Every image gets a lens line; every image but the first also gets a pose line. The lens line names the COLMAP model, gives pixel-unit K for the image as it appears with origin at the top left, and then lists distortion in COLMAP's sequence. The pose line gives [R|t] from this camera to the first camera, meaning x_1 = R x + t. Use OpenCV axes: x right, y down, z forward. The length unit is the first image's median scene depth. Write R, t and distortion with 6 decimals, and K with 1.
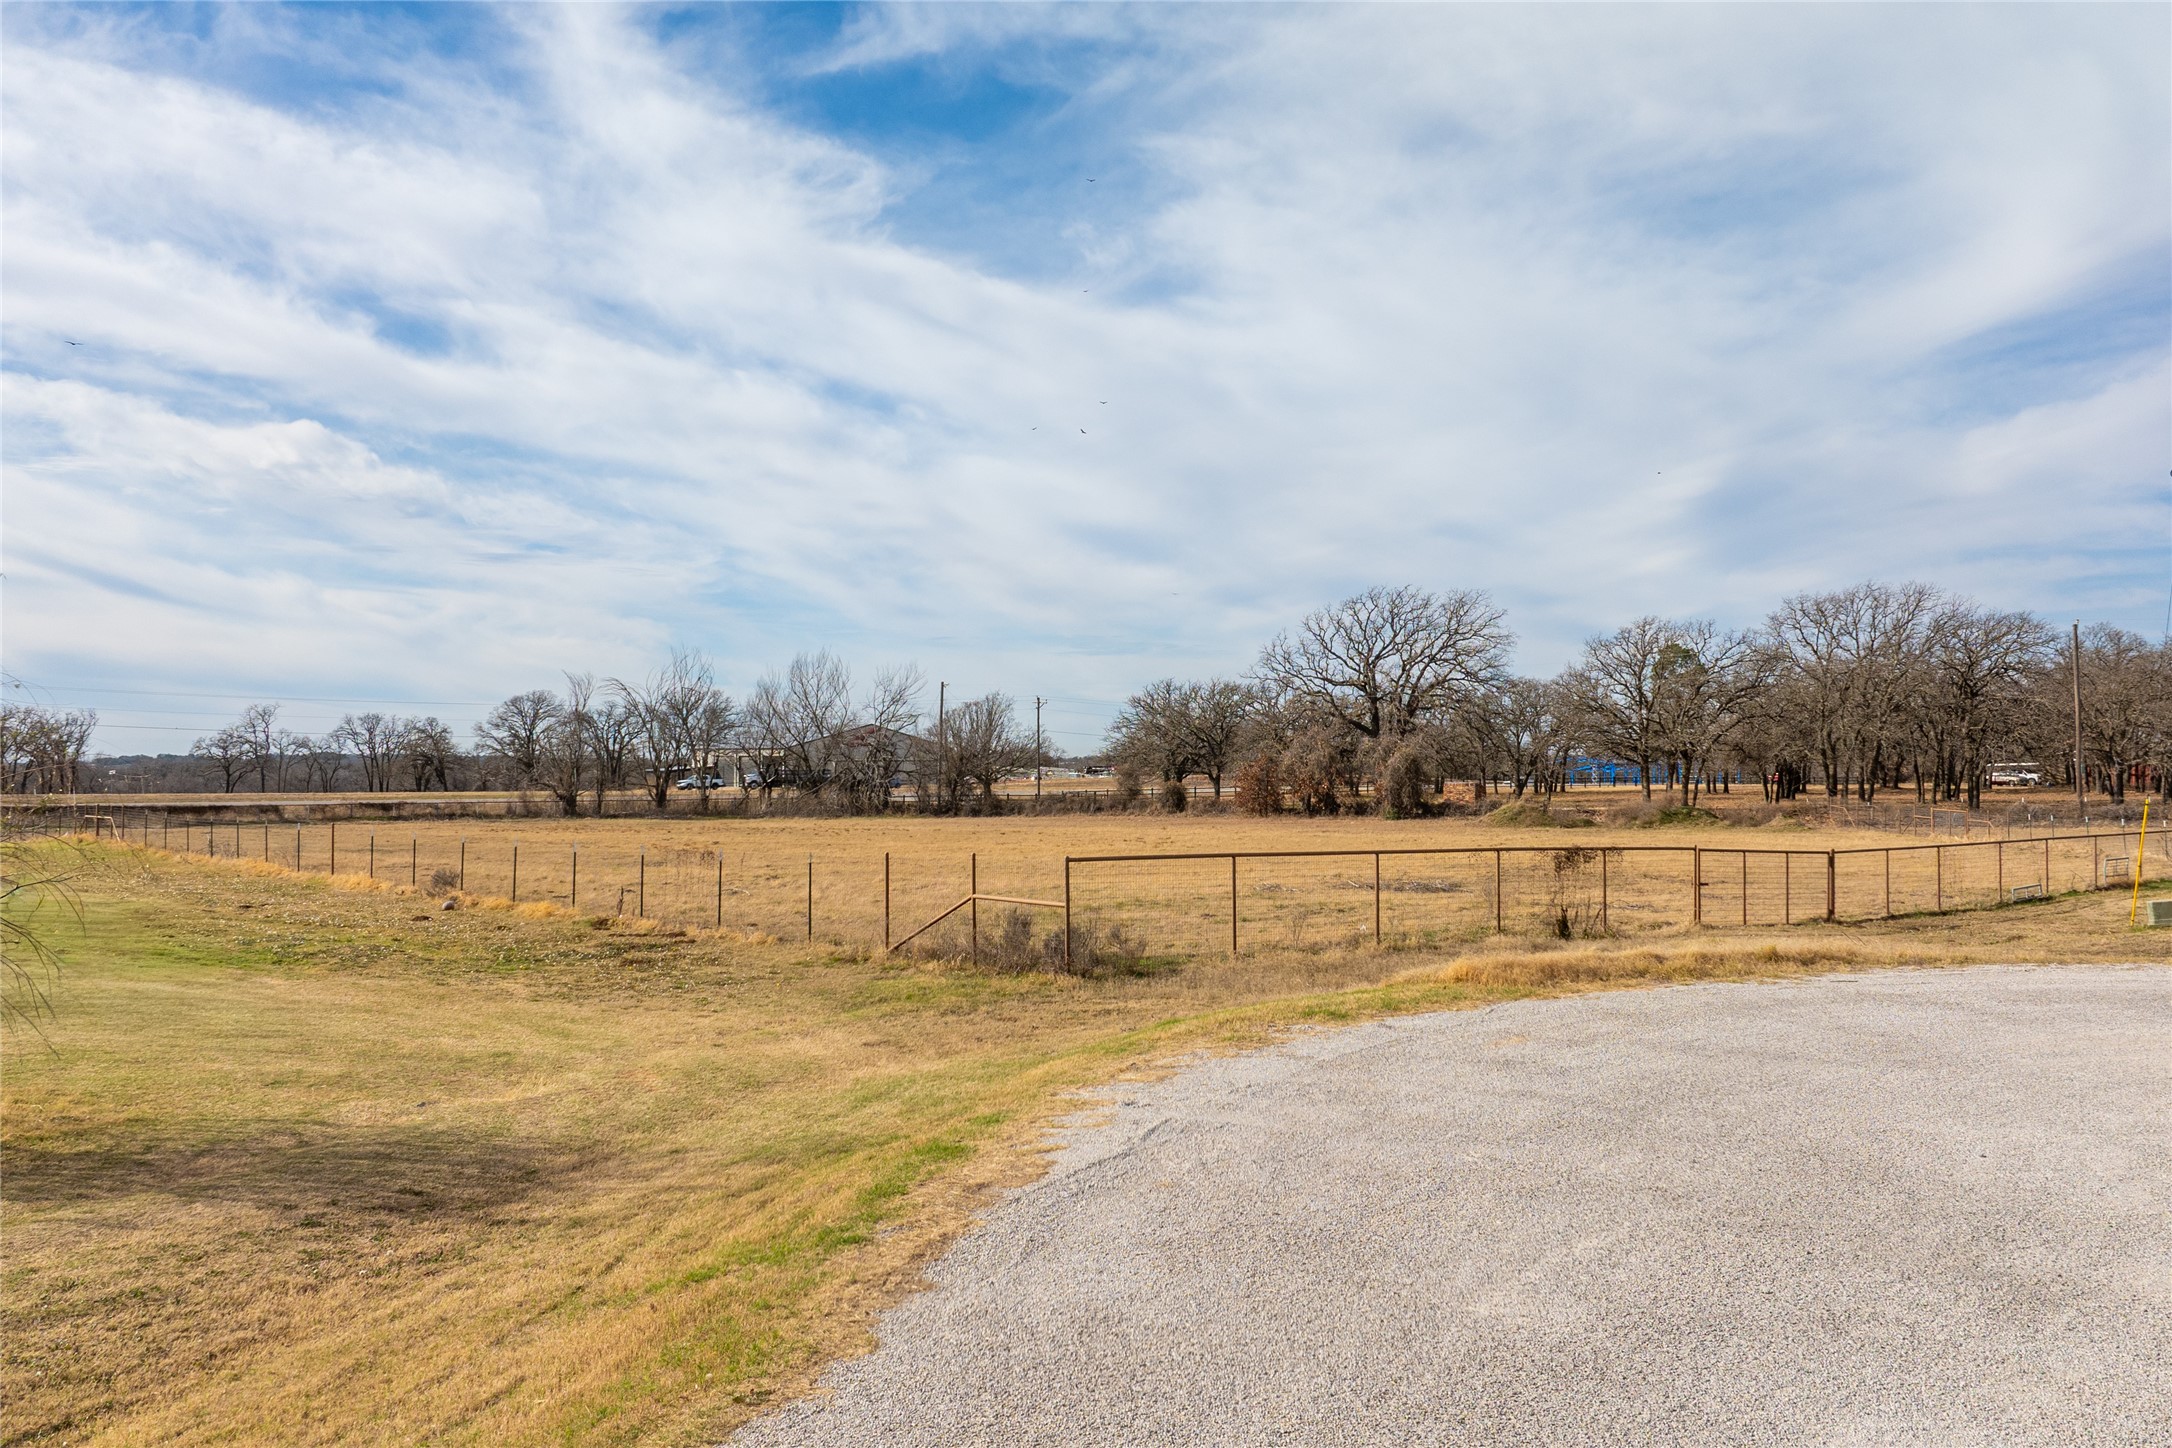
lens RADIAL K [[1893.9, 0, 1156.0], [0, 1893.9, 642.6], [0, 0, 1]] dist [0.003621, -0.042455]
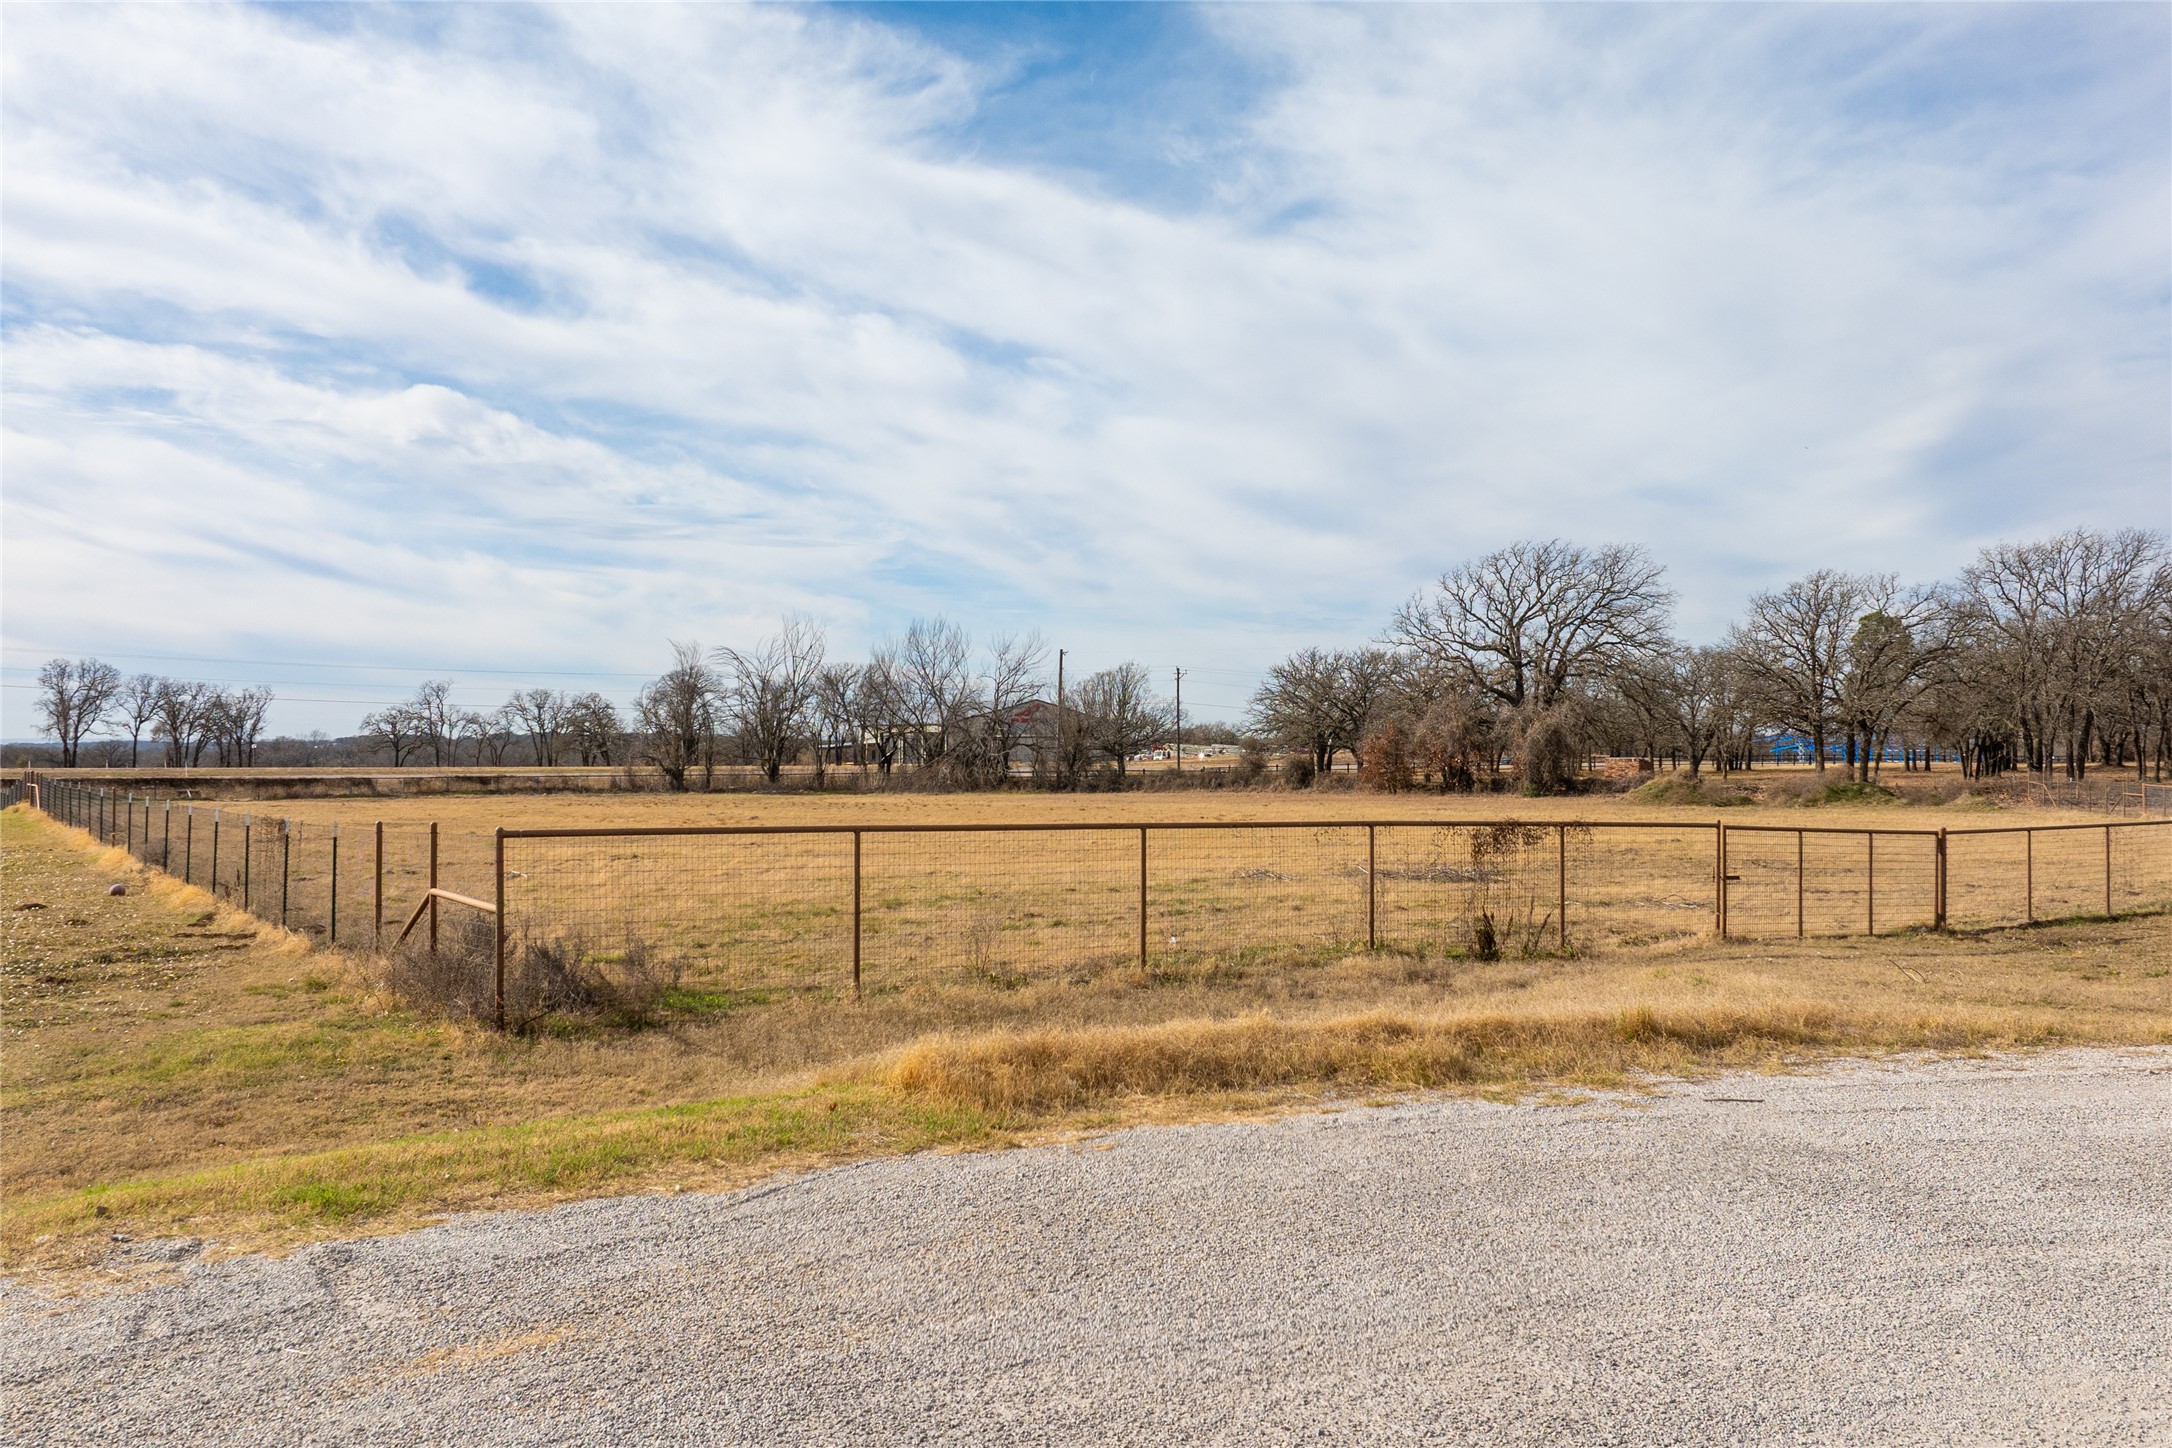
lens RADIAL K [[1893.9, 0, 1194.3], [0, 1893.9, 702.7], [0, 0, 1]] dist [0.003621, -0.042455]
pose [[0.996038, -0.000875, -0.088922, 0.035403], [0.004634, 0.999104, 0.042077, 0.007642], [0.088806, -0.042322, 0.995149, 0.067883]]
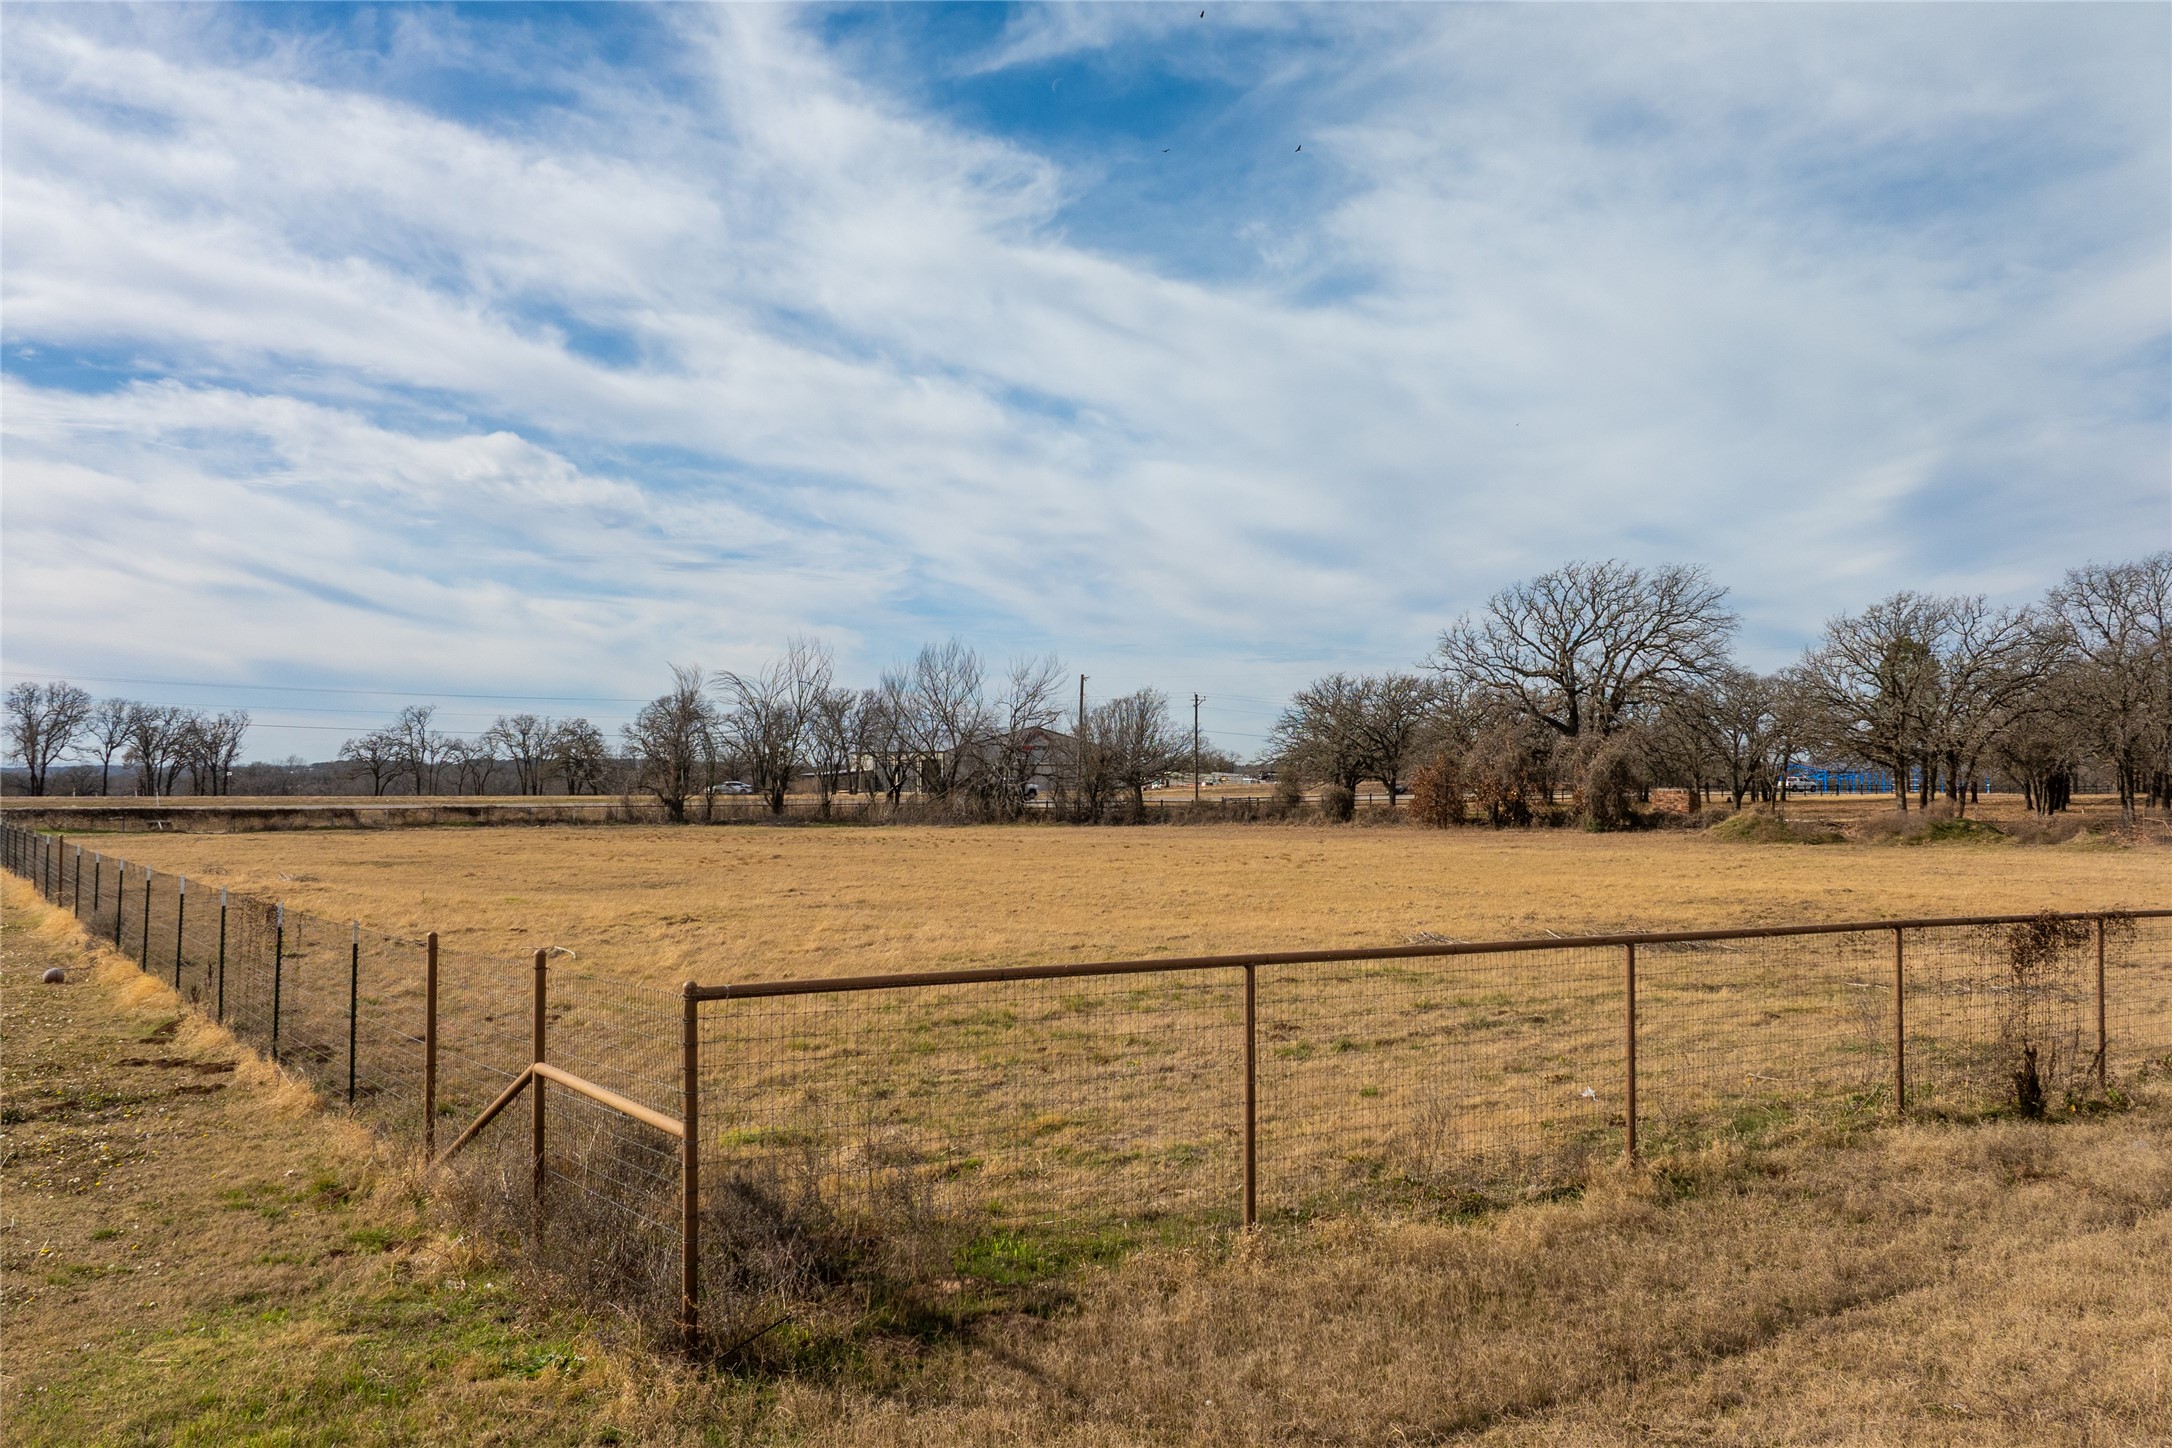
lens RADIAL K [[1893.9, 0, 1188.1], [0, 1893.9, 725.4], [0, 0, 1]] dist [0.003621, -0.042455]
pose [[0.996716, 0.001076, -0.080976, 0.009339], [0.002172, 0.999197, 0.040013, 0.008763], [0.080954, -0.040058, 0.995913, 0.110039]]
